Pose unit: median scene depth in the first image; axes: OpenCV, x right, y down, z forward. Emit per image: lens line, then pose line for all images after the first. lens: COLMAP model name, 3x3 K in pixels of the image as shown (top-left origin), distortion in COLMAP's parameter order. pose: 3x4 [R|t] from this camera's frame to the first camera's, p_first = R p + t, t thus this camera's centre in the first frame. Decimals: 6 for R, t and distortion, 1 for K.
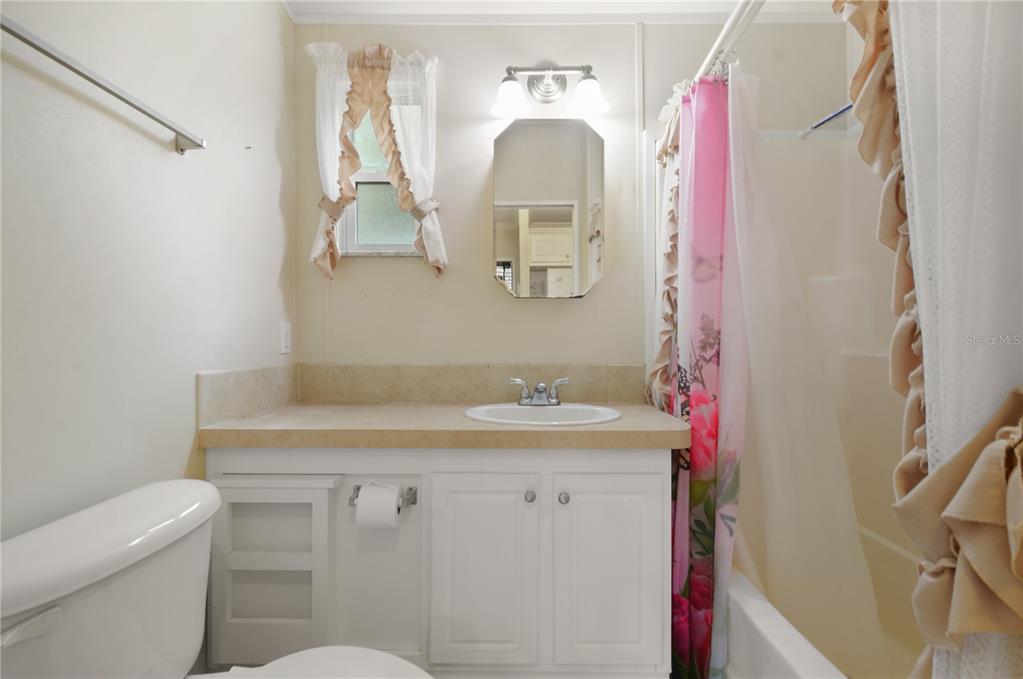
lens RADIAL K [[463.1, 0, 511.2], [0, 463.1, 340.6], [0, 0, 1]] dist [-0.001760, -0.003124]
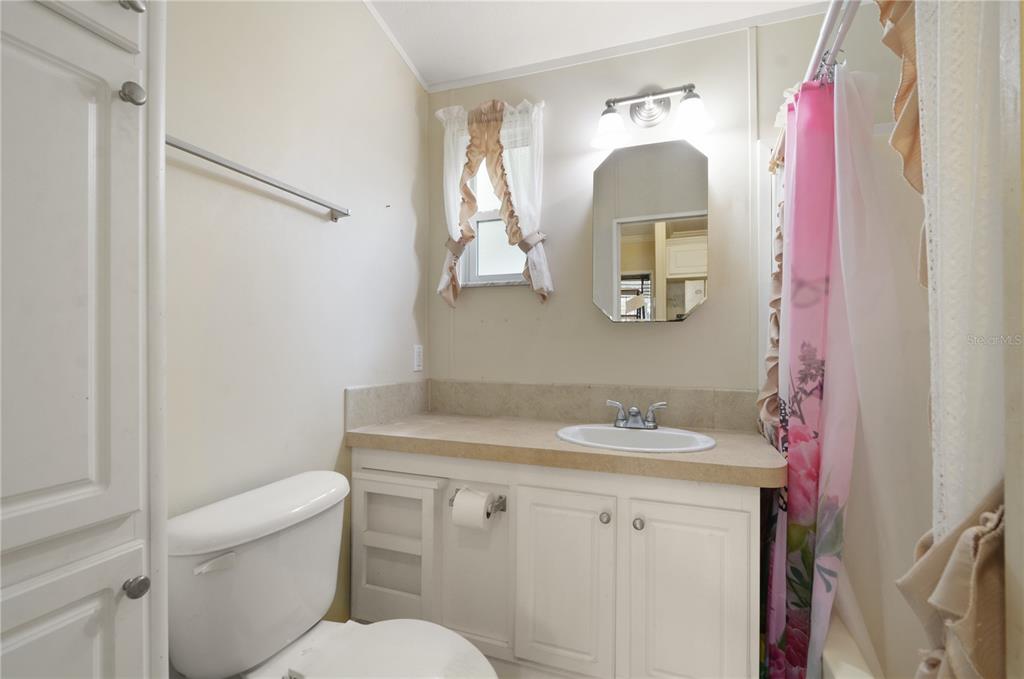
lens RADIAL K [[463.5, 0, 515.2], [0, 463.5, 340.9], [0, 0, 1]] dist [-0.001760, -0.003124]
pose [[0.940120, 0.002080, -0.340838, 0.187810], [-0.006012, 0.999927, -0.010481, -0.046056], [0.340792, 0.011903, 0.940063, -0.052626]]
